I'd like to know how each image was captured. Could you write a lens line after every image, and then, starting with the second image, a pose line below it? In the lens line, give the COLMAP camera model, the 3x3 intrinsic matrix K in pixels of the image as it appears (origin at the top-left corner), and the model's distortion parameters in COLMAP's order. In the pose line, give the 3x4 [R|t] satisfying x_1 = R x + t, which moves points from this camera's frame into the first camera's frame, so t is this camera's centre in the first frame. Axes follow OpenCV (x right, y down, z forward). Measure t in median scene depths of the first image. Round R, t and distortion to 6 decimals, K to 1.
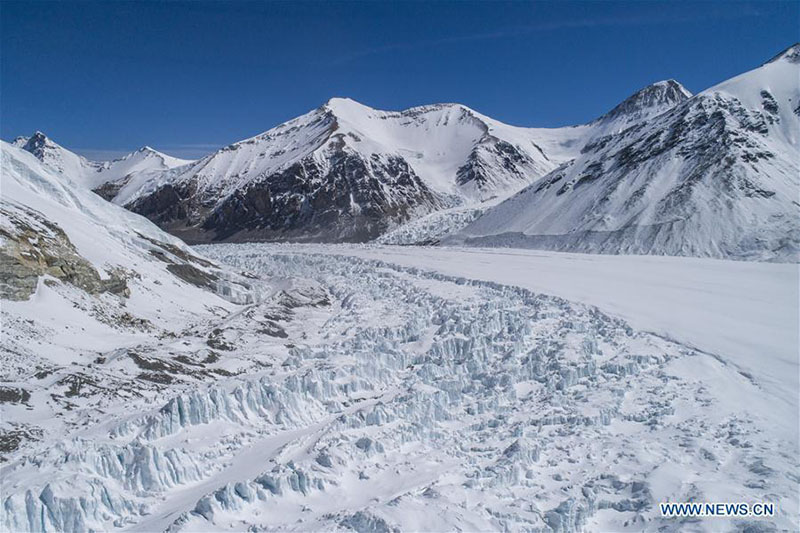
lens RADIAL K [[544.6, 0, 400.0], [0, 544.6, 266.5], [0, 0, 1]] dist [0.004112, 0.003408]
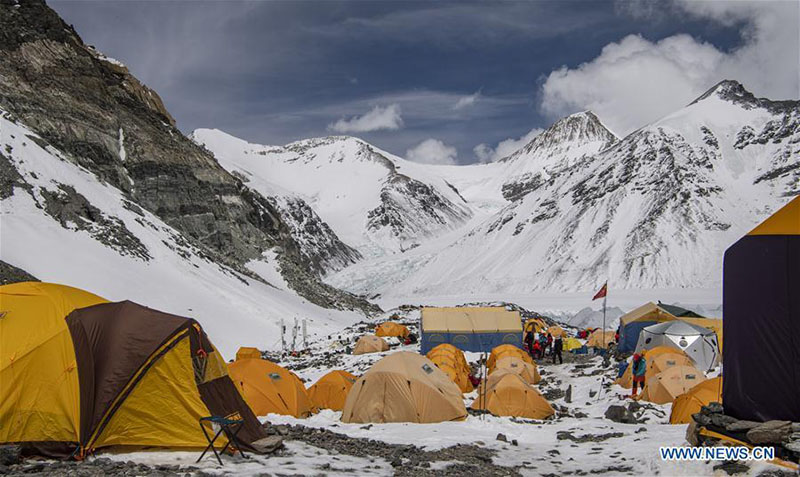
lens RADIAL K [[737.9, 0, 398.7], [0, 737.9, 261.0], [0, 0, 1]] dist [-0.003849, 0.078381]
pose [[0.975469, -0.032687, 0.217698, -0.106839], [0.058717, 0.991722, -0.114195, 0.025527], [-0.212163, 0.124176, 0.969313, -0.095127]]
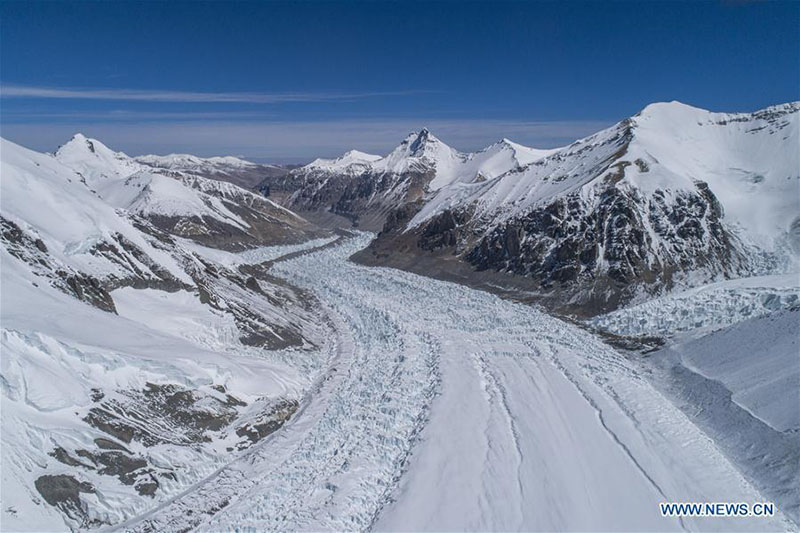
lens RADIAL K [[544.6, 0, 400.0], [0, 544.6, 266.5], [0, 0, 1]] dist [0.004112, 0.003408]
pose [[0.767828, 0.128417, -0.627654, 0.185668], [-0.089730, 0.991604, 0.093112, -0.142631], [0.634341, -0.015175, 0.772904, 0.145488]]
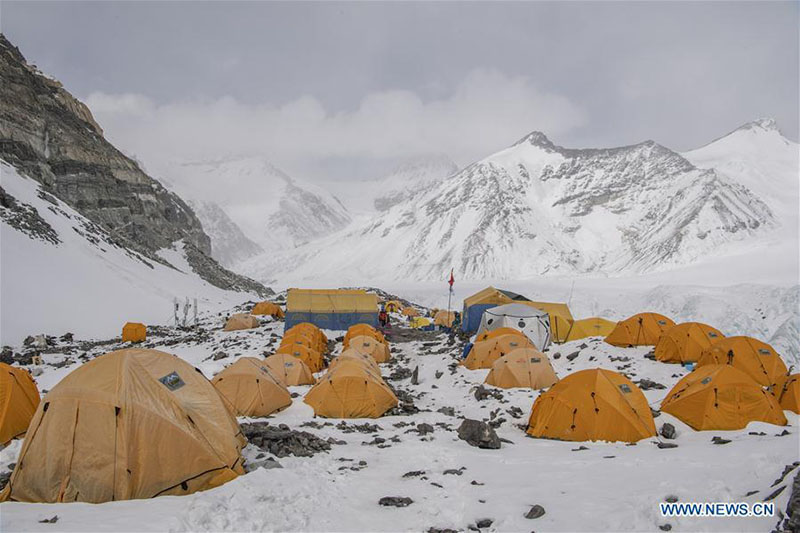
lens RADIAL K [[566.1, 0, 400.0], [0, 566.1, 266.5], [0, 0, 1]] dist [-0.057734, 0.001776]
pose [[0.918525, -0.013743, 0.395124, -0.105151], [0.051748, 0.994977, -0.085691, 0.025467], [-0.391962, 0.099156, 0.914622, -0.091707]]
